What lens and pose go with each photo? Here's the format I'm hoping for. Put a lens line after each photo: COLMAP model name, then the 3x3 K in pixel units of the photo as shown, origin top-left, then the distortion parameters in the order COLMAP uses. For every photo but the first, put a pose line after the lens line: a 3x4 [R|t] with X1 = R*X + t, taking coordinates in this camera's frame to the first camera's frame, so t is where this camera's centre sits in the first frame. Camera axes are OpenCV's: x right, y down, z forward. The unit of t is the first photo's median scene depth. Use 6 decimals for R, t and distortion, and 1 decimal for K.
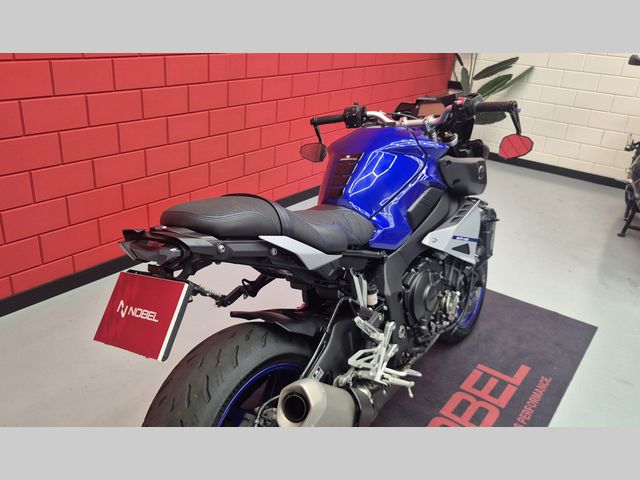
lens RADIAL K [[572.1, 0, 320.0], [0, 572.1, 240.0], [0, 0, 1]] dist [0.049161, -0.002235]
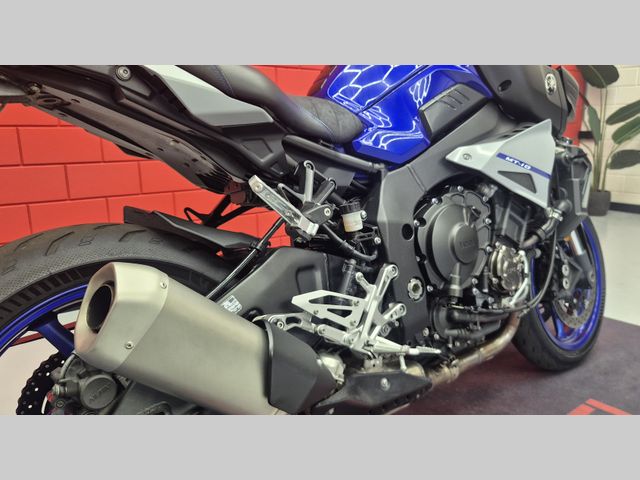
lens RADIAL K [[535.6, 0, 343.0], [0, 535.6, 239.7], [0, 0, 1]] dist [0.037085, -0.004127]
pose [[0.967562, -0.027080, -0.251179, 0.186119], [-0.025978, 0.978304, -0.205539, 0.198151], [0.251296, 0.205397, 0.945866, 0.337856]]
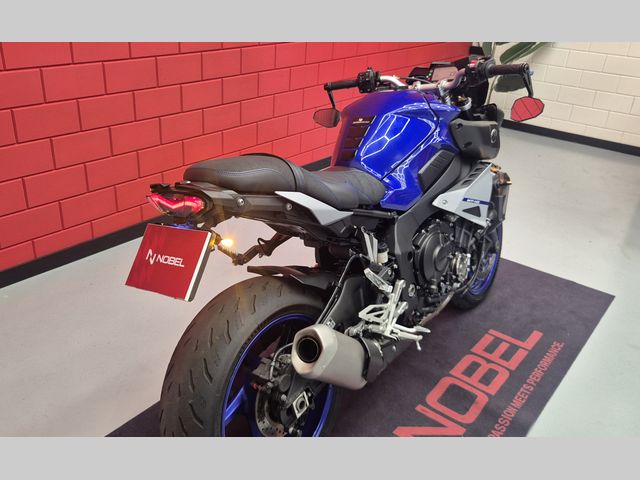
lens RADIAL K [[605.5, 0, 310.3], [0, 605.5, 241.9], [0, 0, 1]] dist [0.050460, -0.009948]
pose [[0.999192, 0.003427, -0.040037, 0.003028], [-0.001947, 0.999315, 0.036953, 0.027869], [0.040136, -0.036846, 0.998515, -0.080608]]
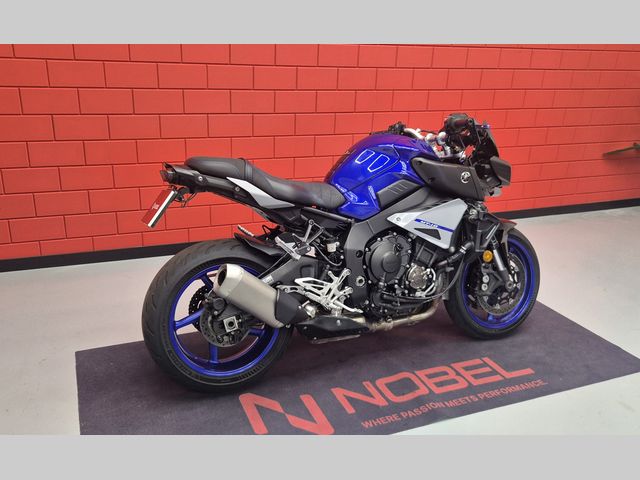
lens RADIAL K [[605.5, 0, 310.3], [0, 605.5, 241.9], [0, 0, 1]] dist [0.050460, -0.009948]
pose [[0.852205, 0.136446, -0.505103, 0.638964], [-0.186961, 0.981073, -0.050418, 0.138841], [0.488664, 0.137401, 0.861585, -0.251939]]
